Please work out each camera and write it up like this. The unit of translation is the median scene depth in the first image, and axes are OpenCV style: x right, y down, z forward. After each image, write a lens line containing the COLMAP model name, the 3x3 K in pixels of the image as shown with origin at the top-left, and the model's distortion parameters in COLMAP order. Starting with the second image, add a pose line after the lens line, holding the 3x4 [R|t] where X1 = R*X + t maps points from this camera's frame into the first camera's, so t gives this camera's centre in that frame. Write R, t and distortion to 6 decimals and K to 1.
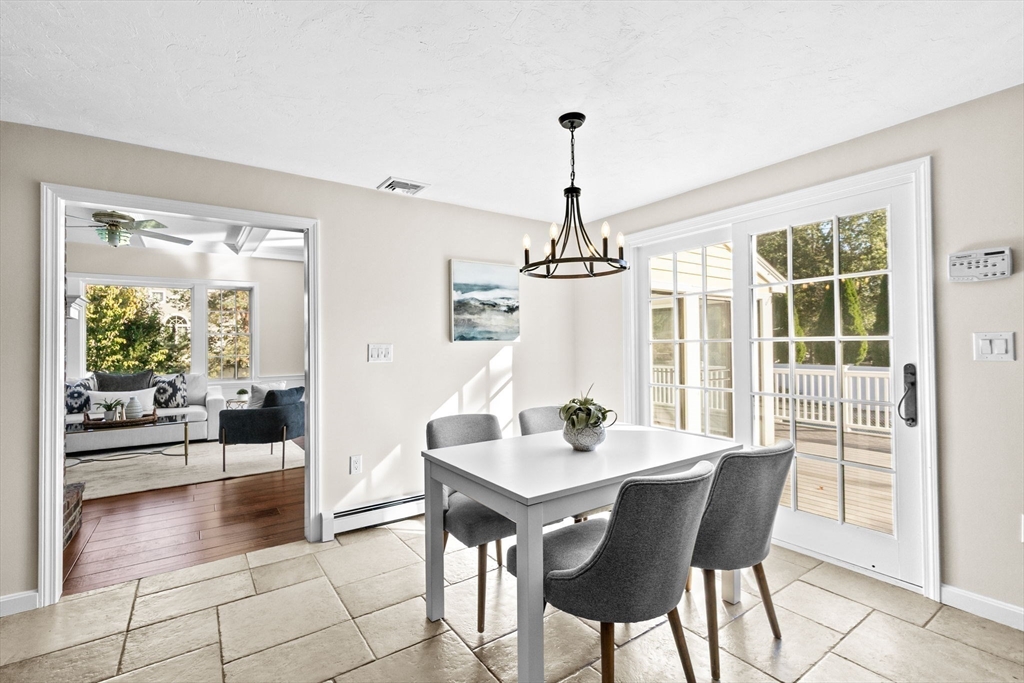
lens RADIAL K [[442.4, 0, 510.7], [0, 442.4, 336.9], [0, 0, 1]] dist [-0.001960, -0.000598]
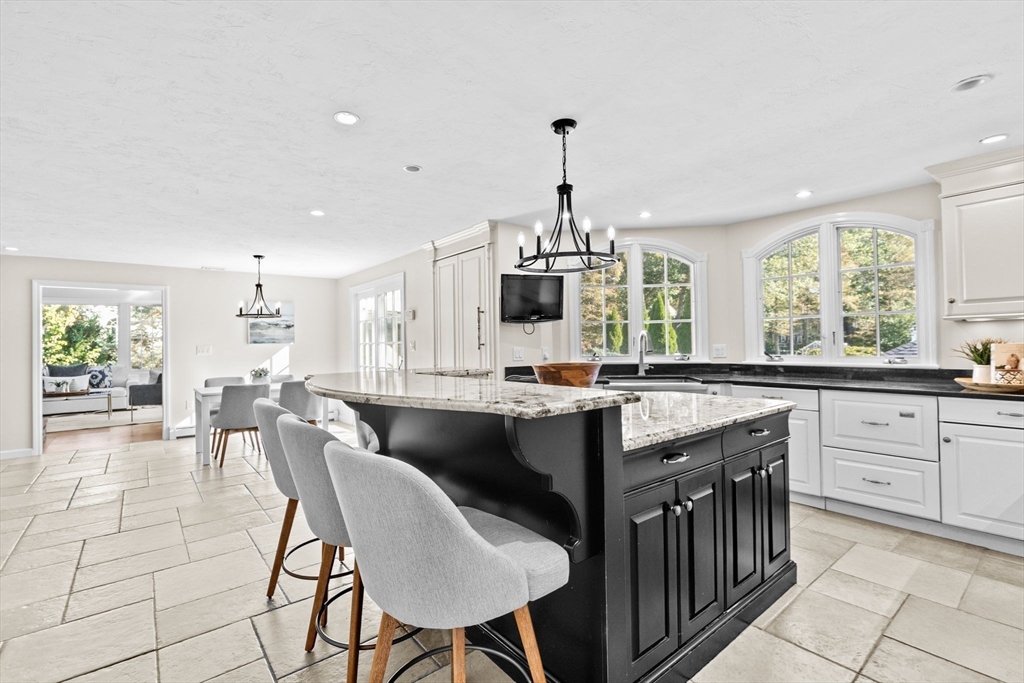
lens RADIAL K [[442.4, 0, 510.7], [0, 442.4, 336.9], [0, 0, 1]] dist [-0.001960, -0.000598]
pose [[0.997320, -0.003772, 0.073061, 0.509700], [0.003505, 0.999987, 0.003785, -0.014273], [-0.073075, -0.003518, 0.997320, -0.596079]]
